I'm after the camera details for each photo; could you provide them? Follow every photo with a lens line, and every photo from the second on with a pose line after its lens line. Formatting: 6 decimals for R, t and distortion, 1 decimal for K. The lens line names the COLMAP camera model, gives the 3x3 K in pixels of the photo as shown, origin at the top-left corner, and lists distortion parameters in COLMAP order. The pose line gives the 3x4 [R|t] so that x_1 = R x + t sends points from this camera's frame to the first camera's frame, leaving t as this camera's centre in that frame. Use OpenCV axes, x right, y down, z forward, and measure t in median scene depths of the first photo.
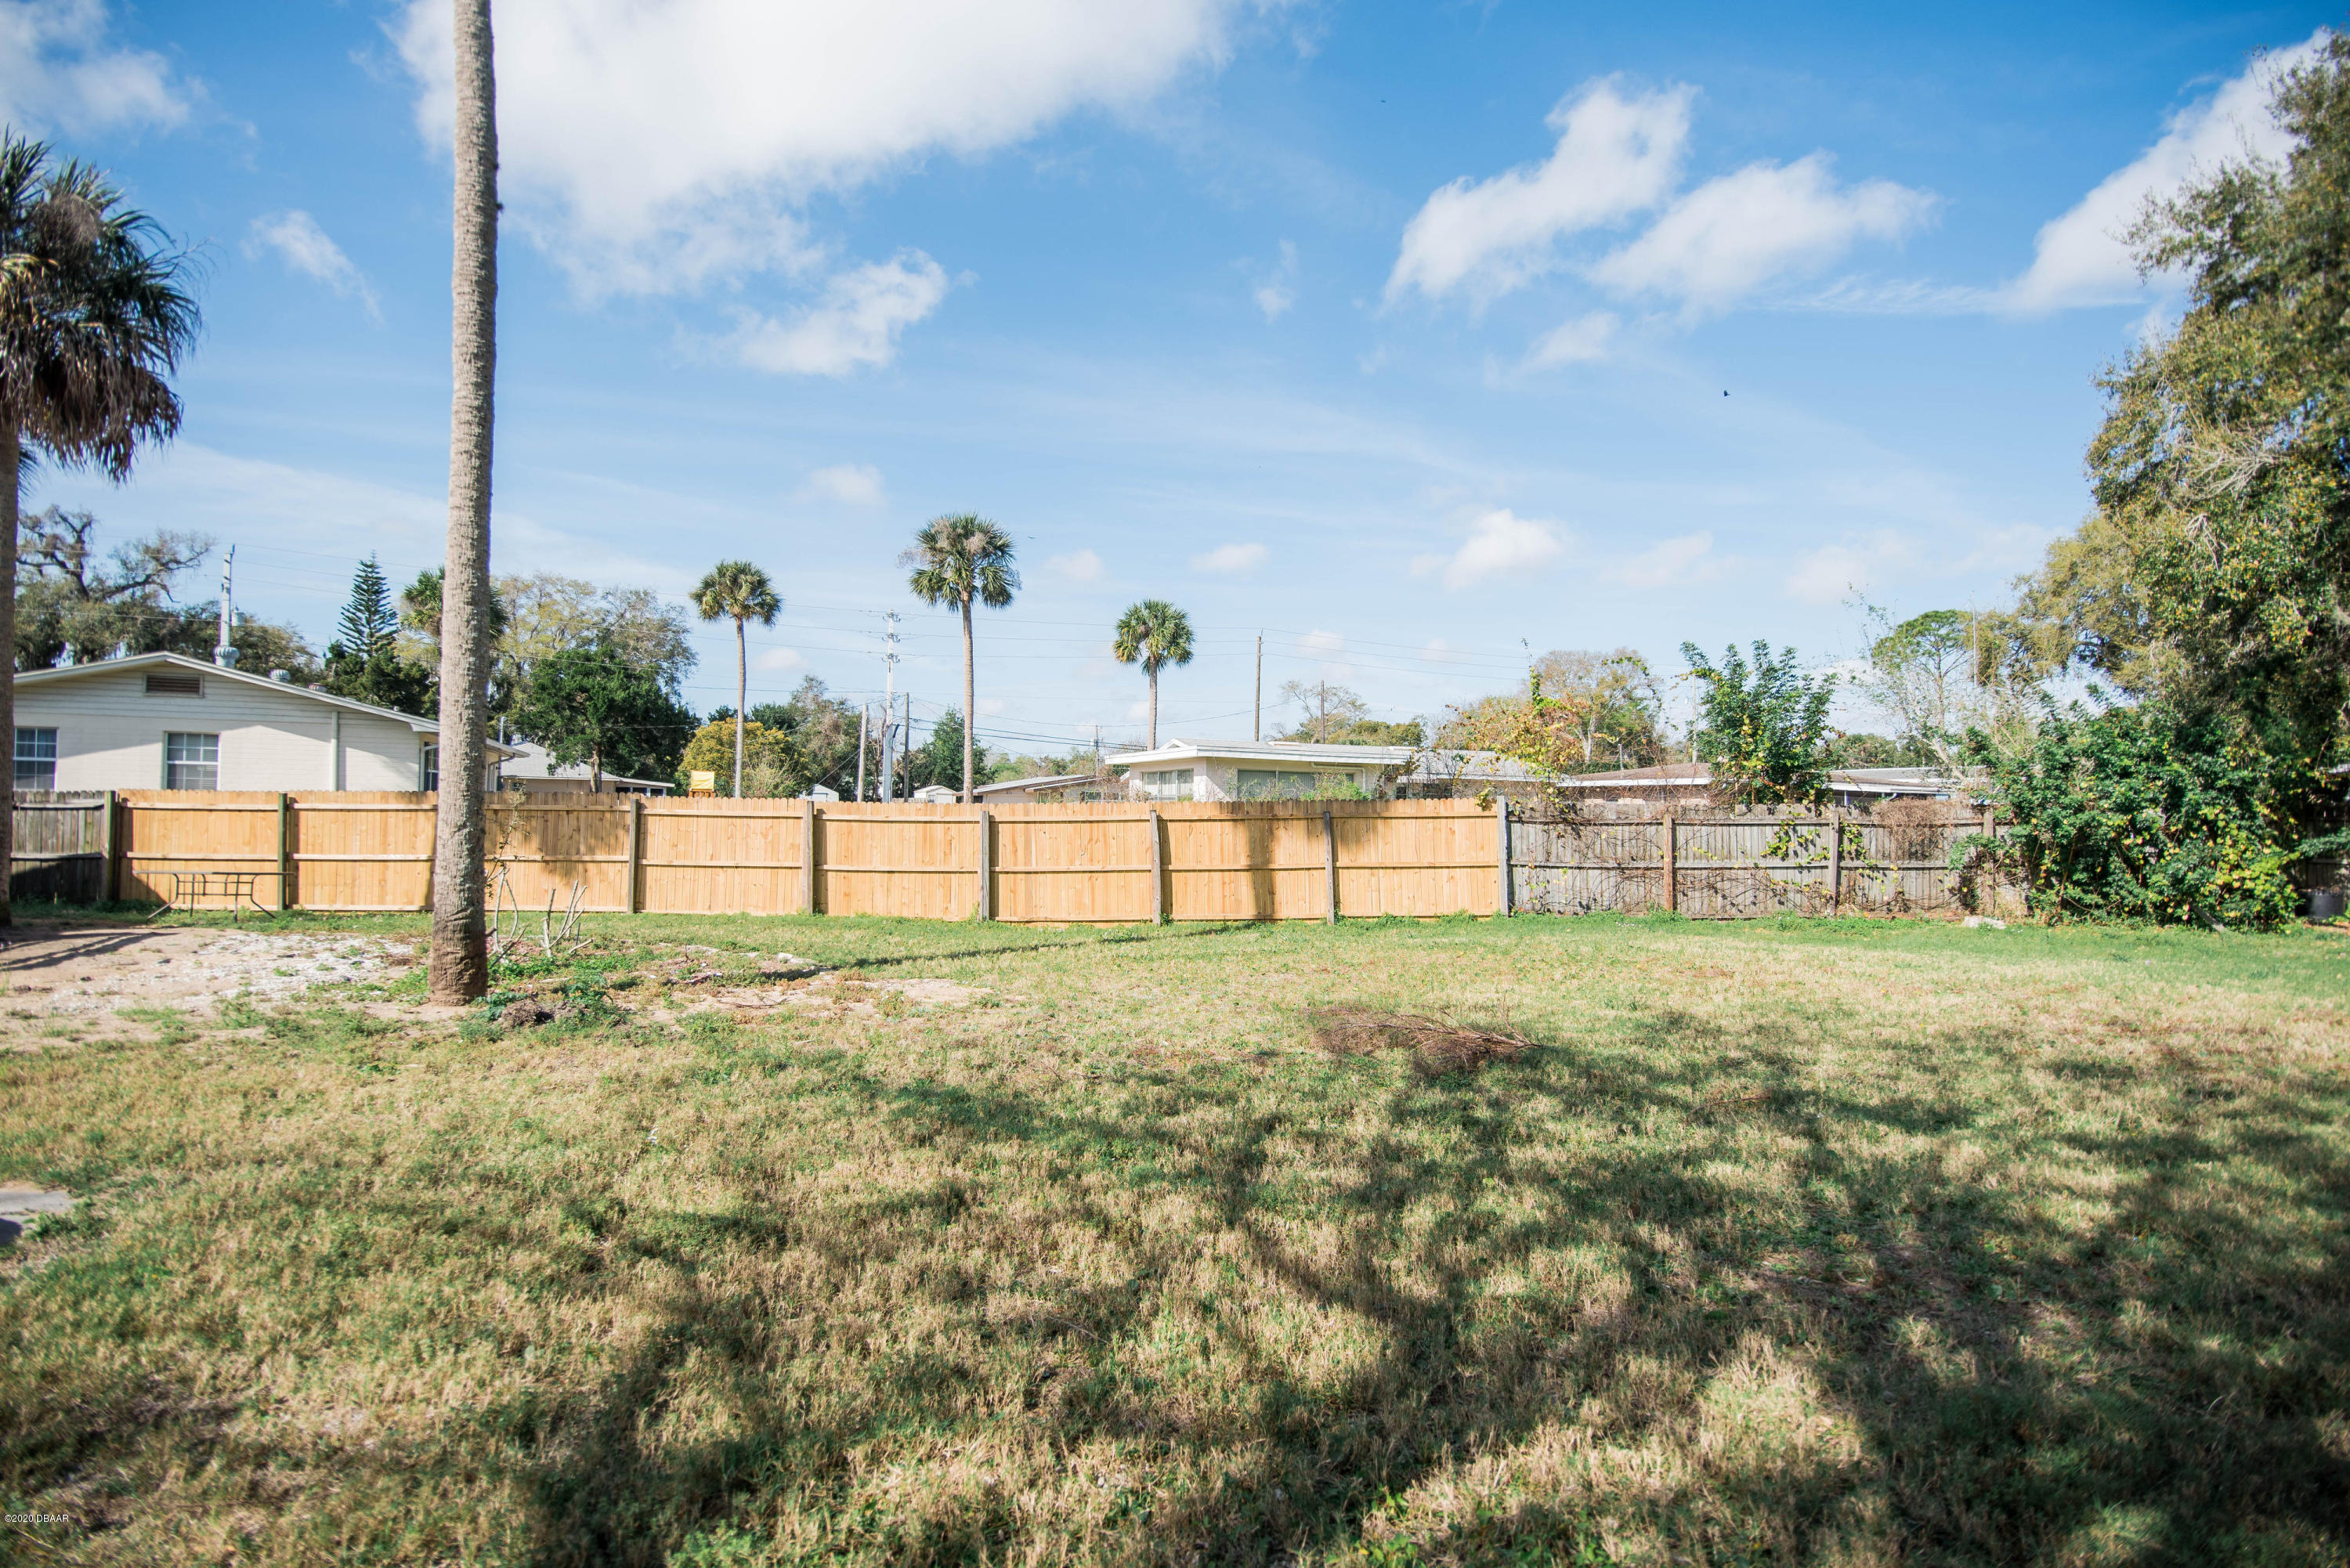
lens RADIAL K [[1160.9, 0, 1175.0], [0, 1160.9, 784.0], [0, 0, 1]] dist [-0.014816, 0.000084]
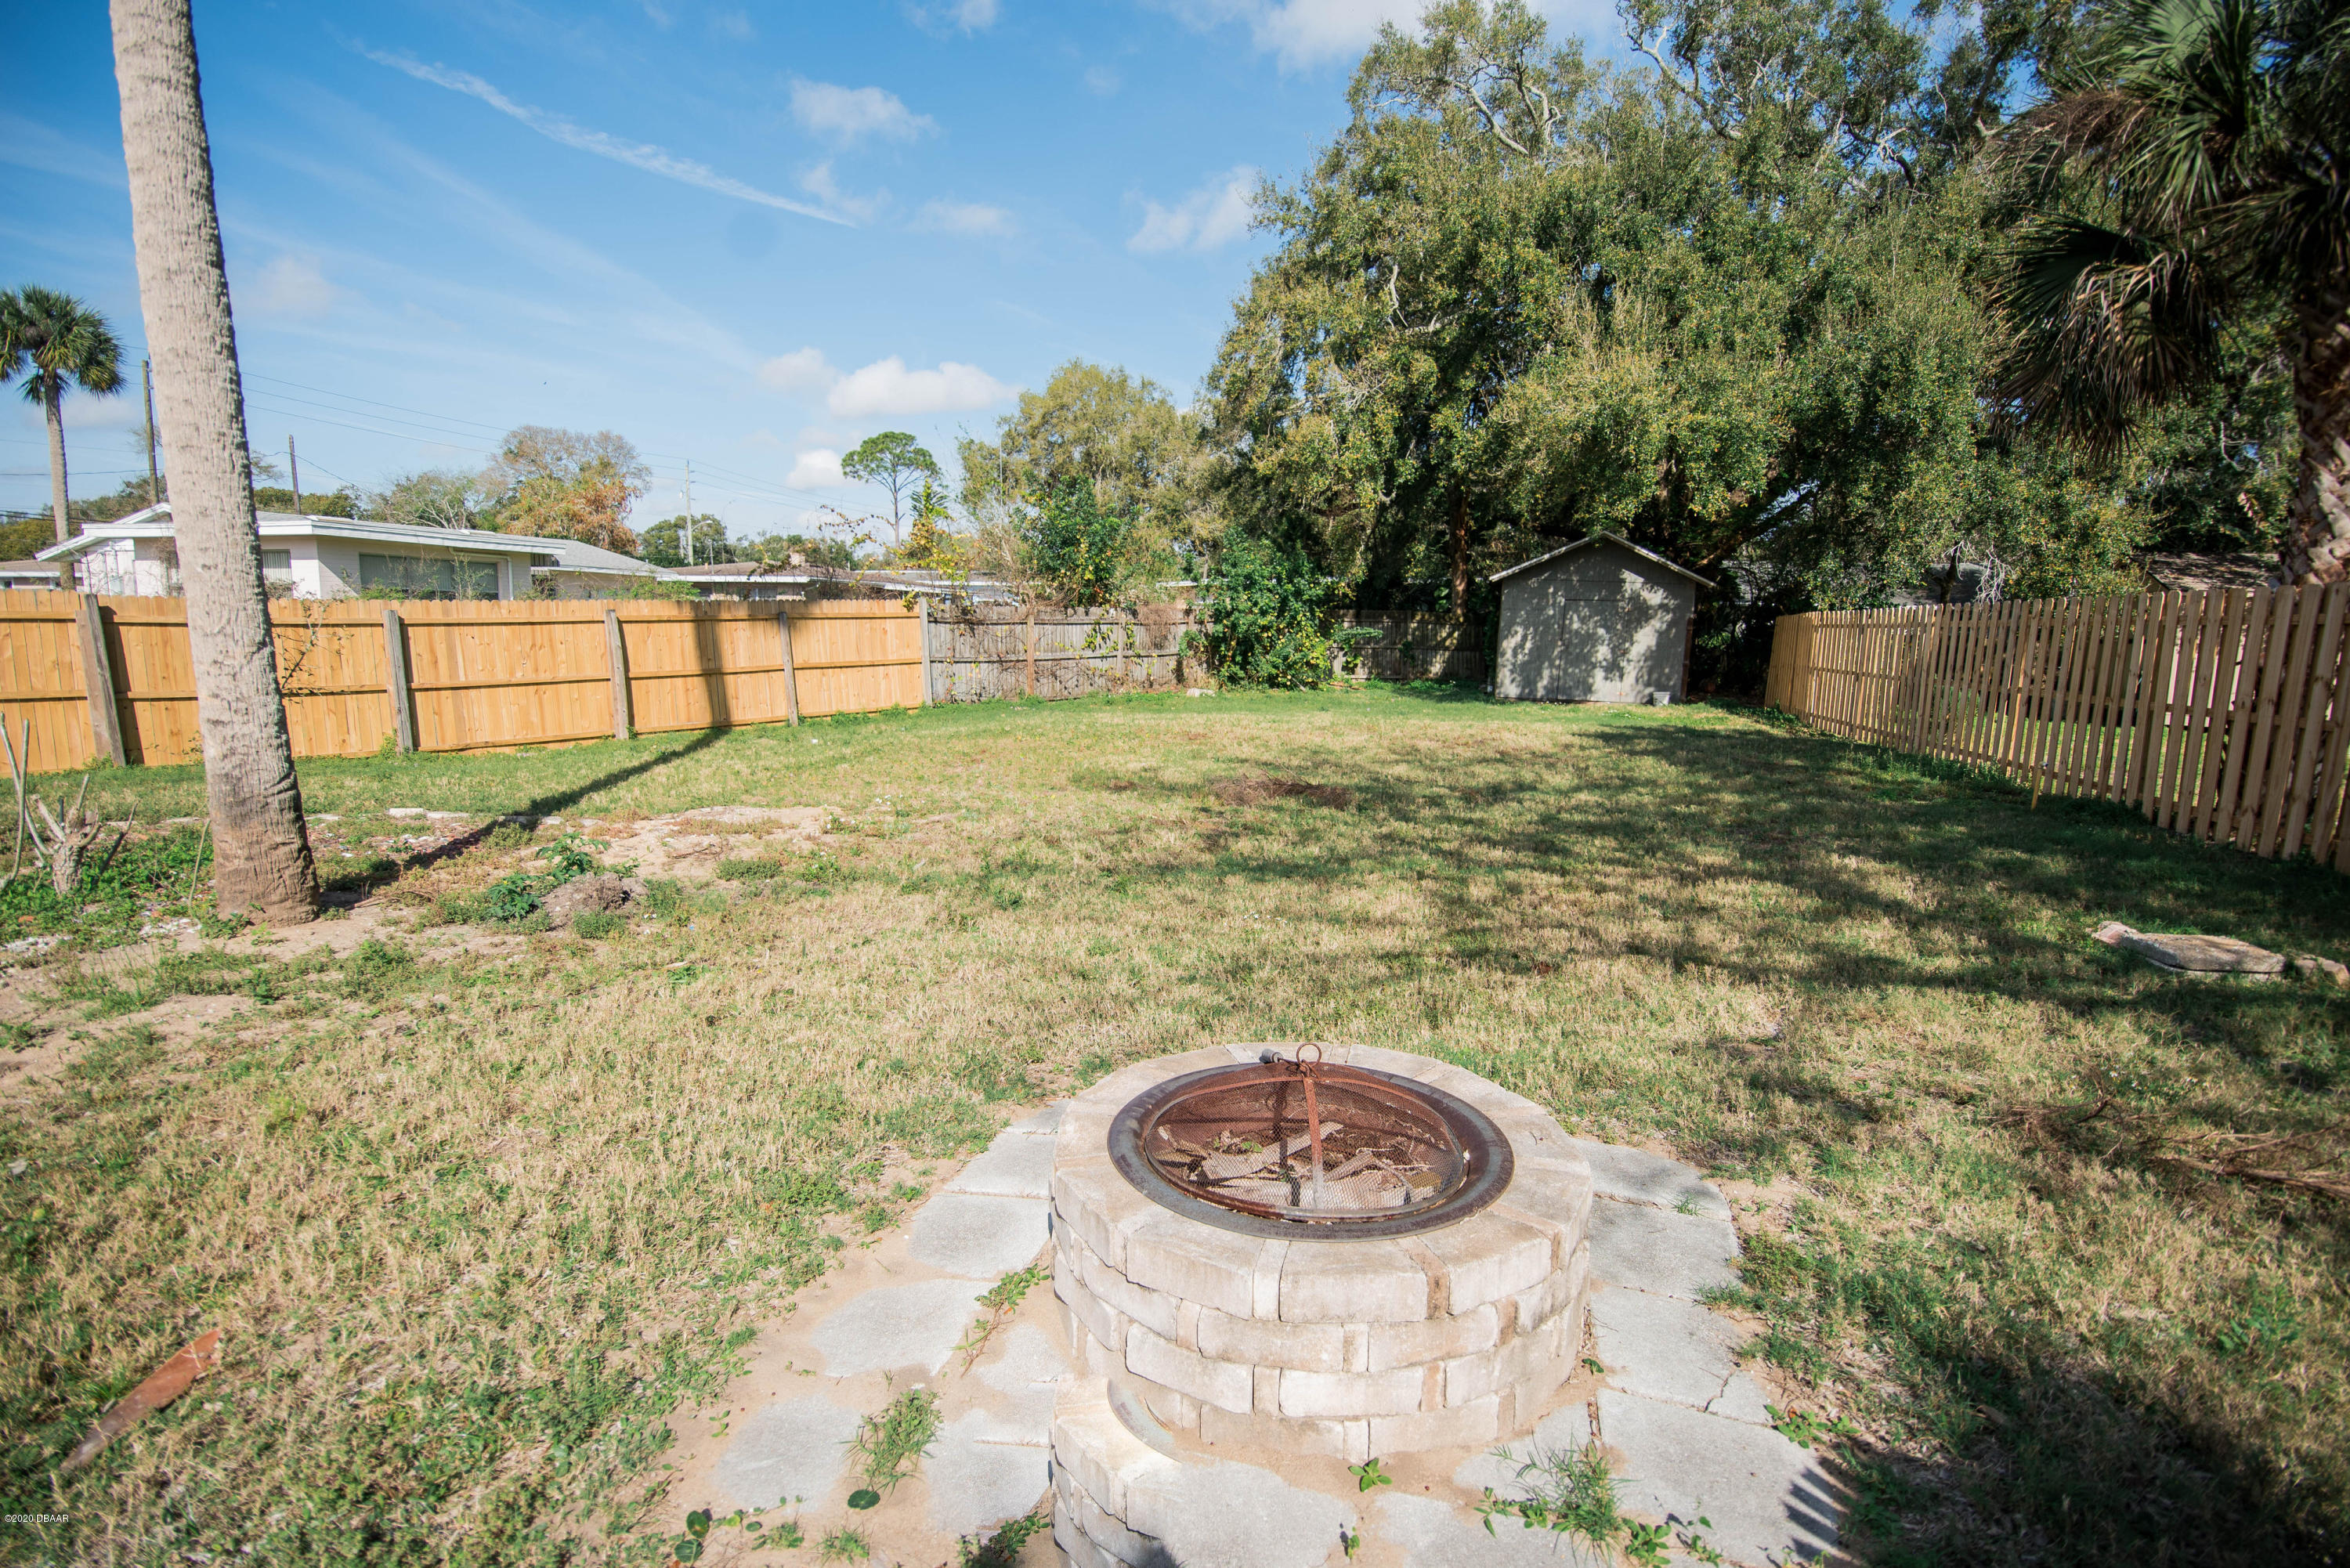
lens RADIAL K [[1160.9, 0, 1175.0], [0, 1160.9, 784.0], [0, 0, 1]] dist [-0.014816, 0.000084]
pose [[0.635532, -0.108491, 0.764414, -0.411421], [-0.027758, 0.986227, 0.163050, -0.001619], [-0.771575, -0.124842, 0.623768, 0.105994]]
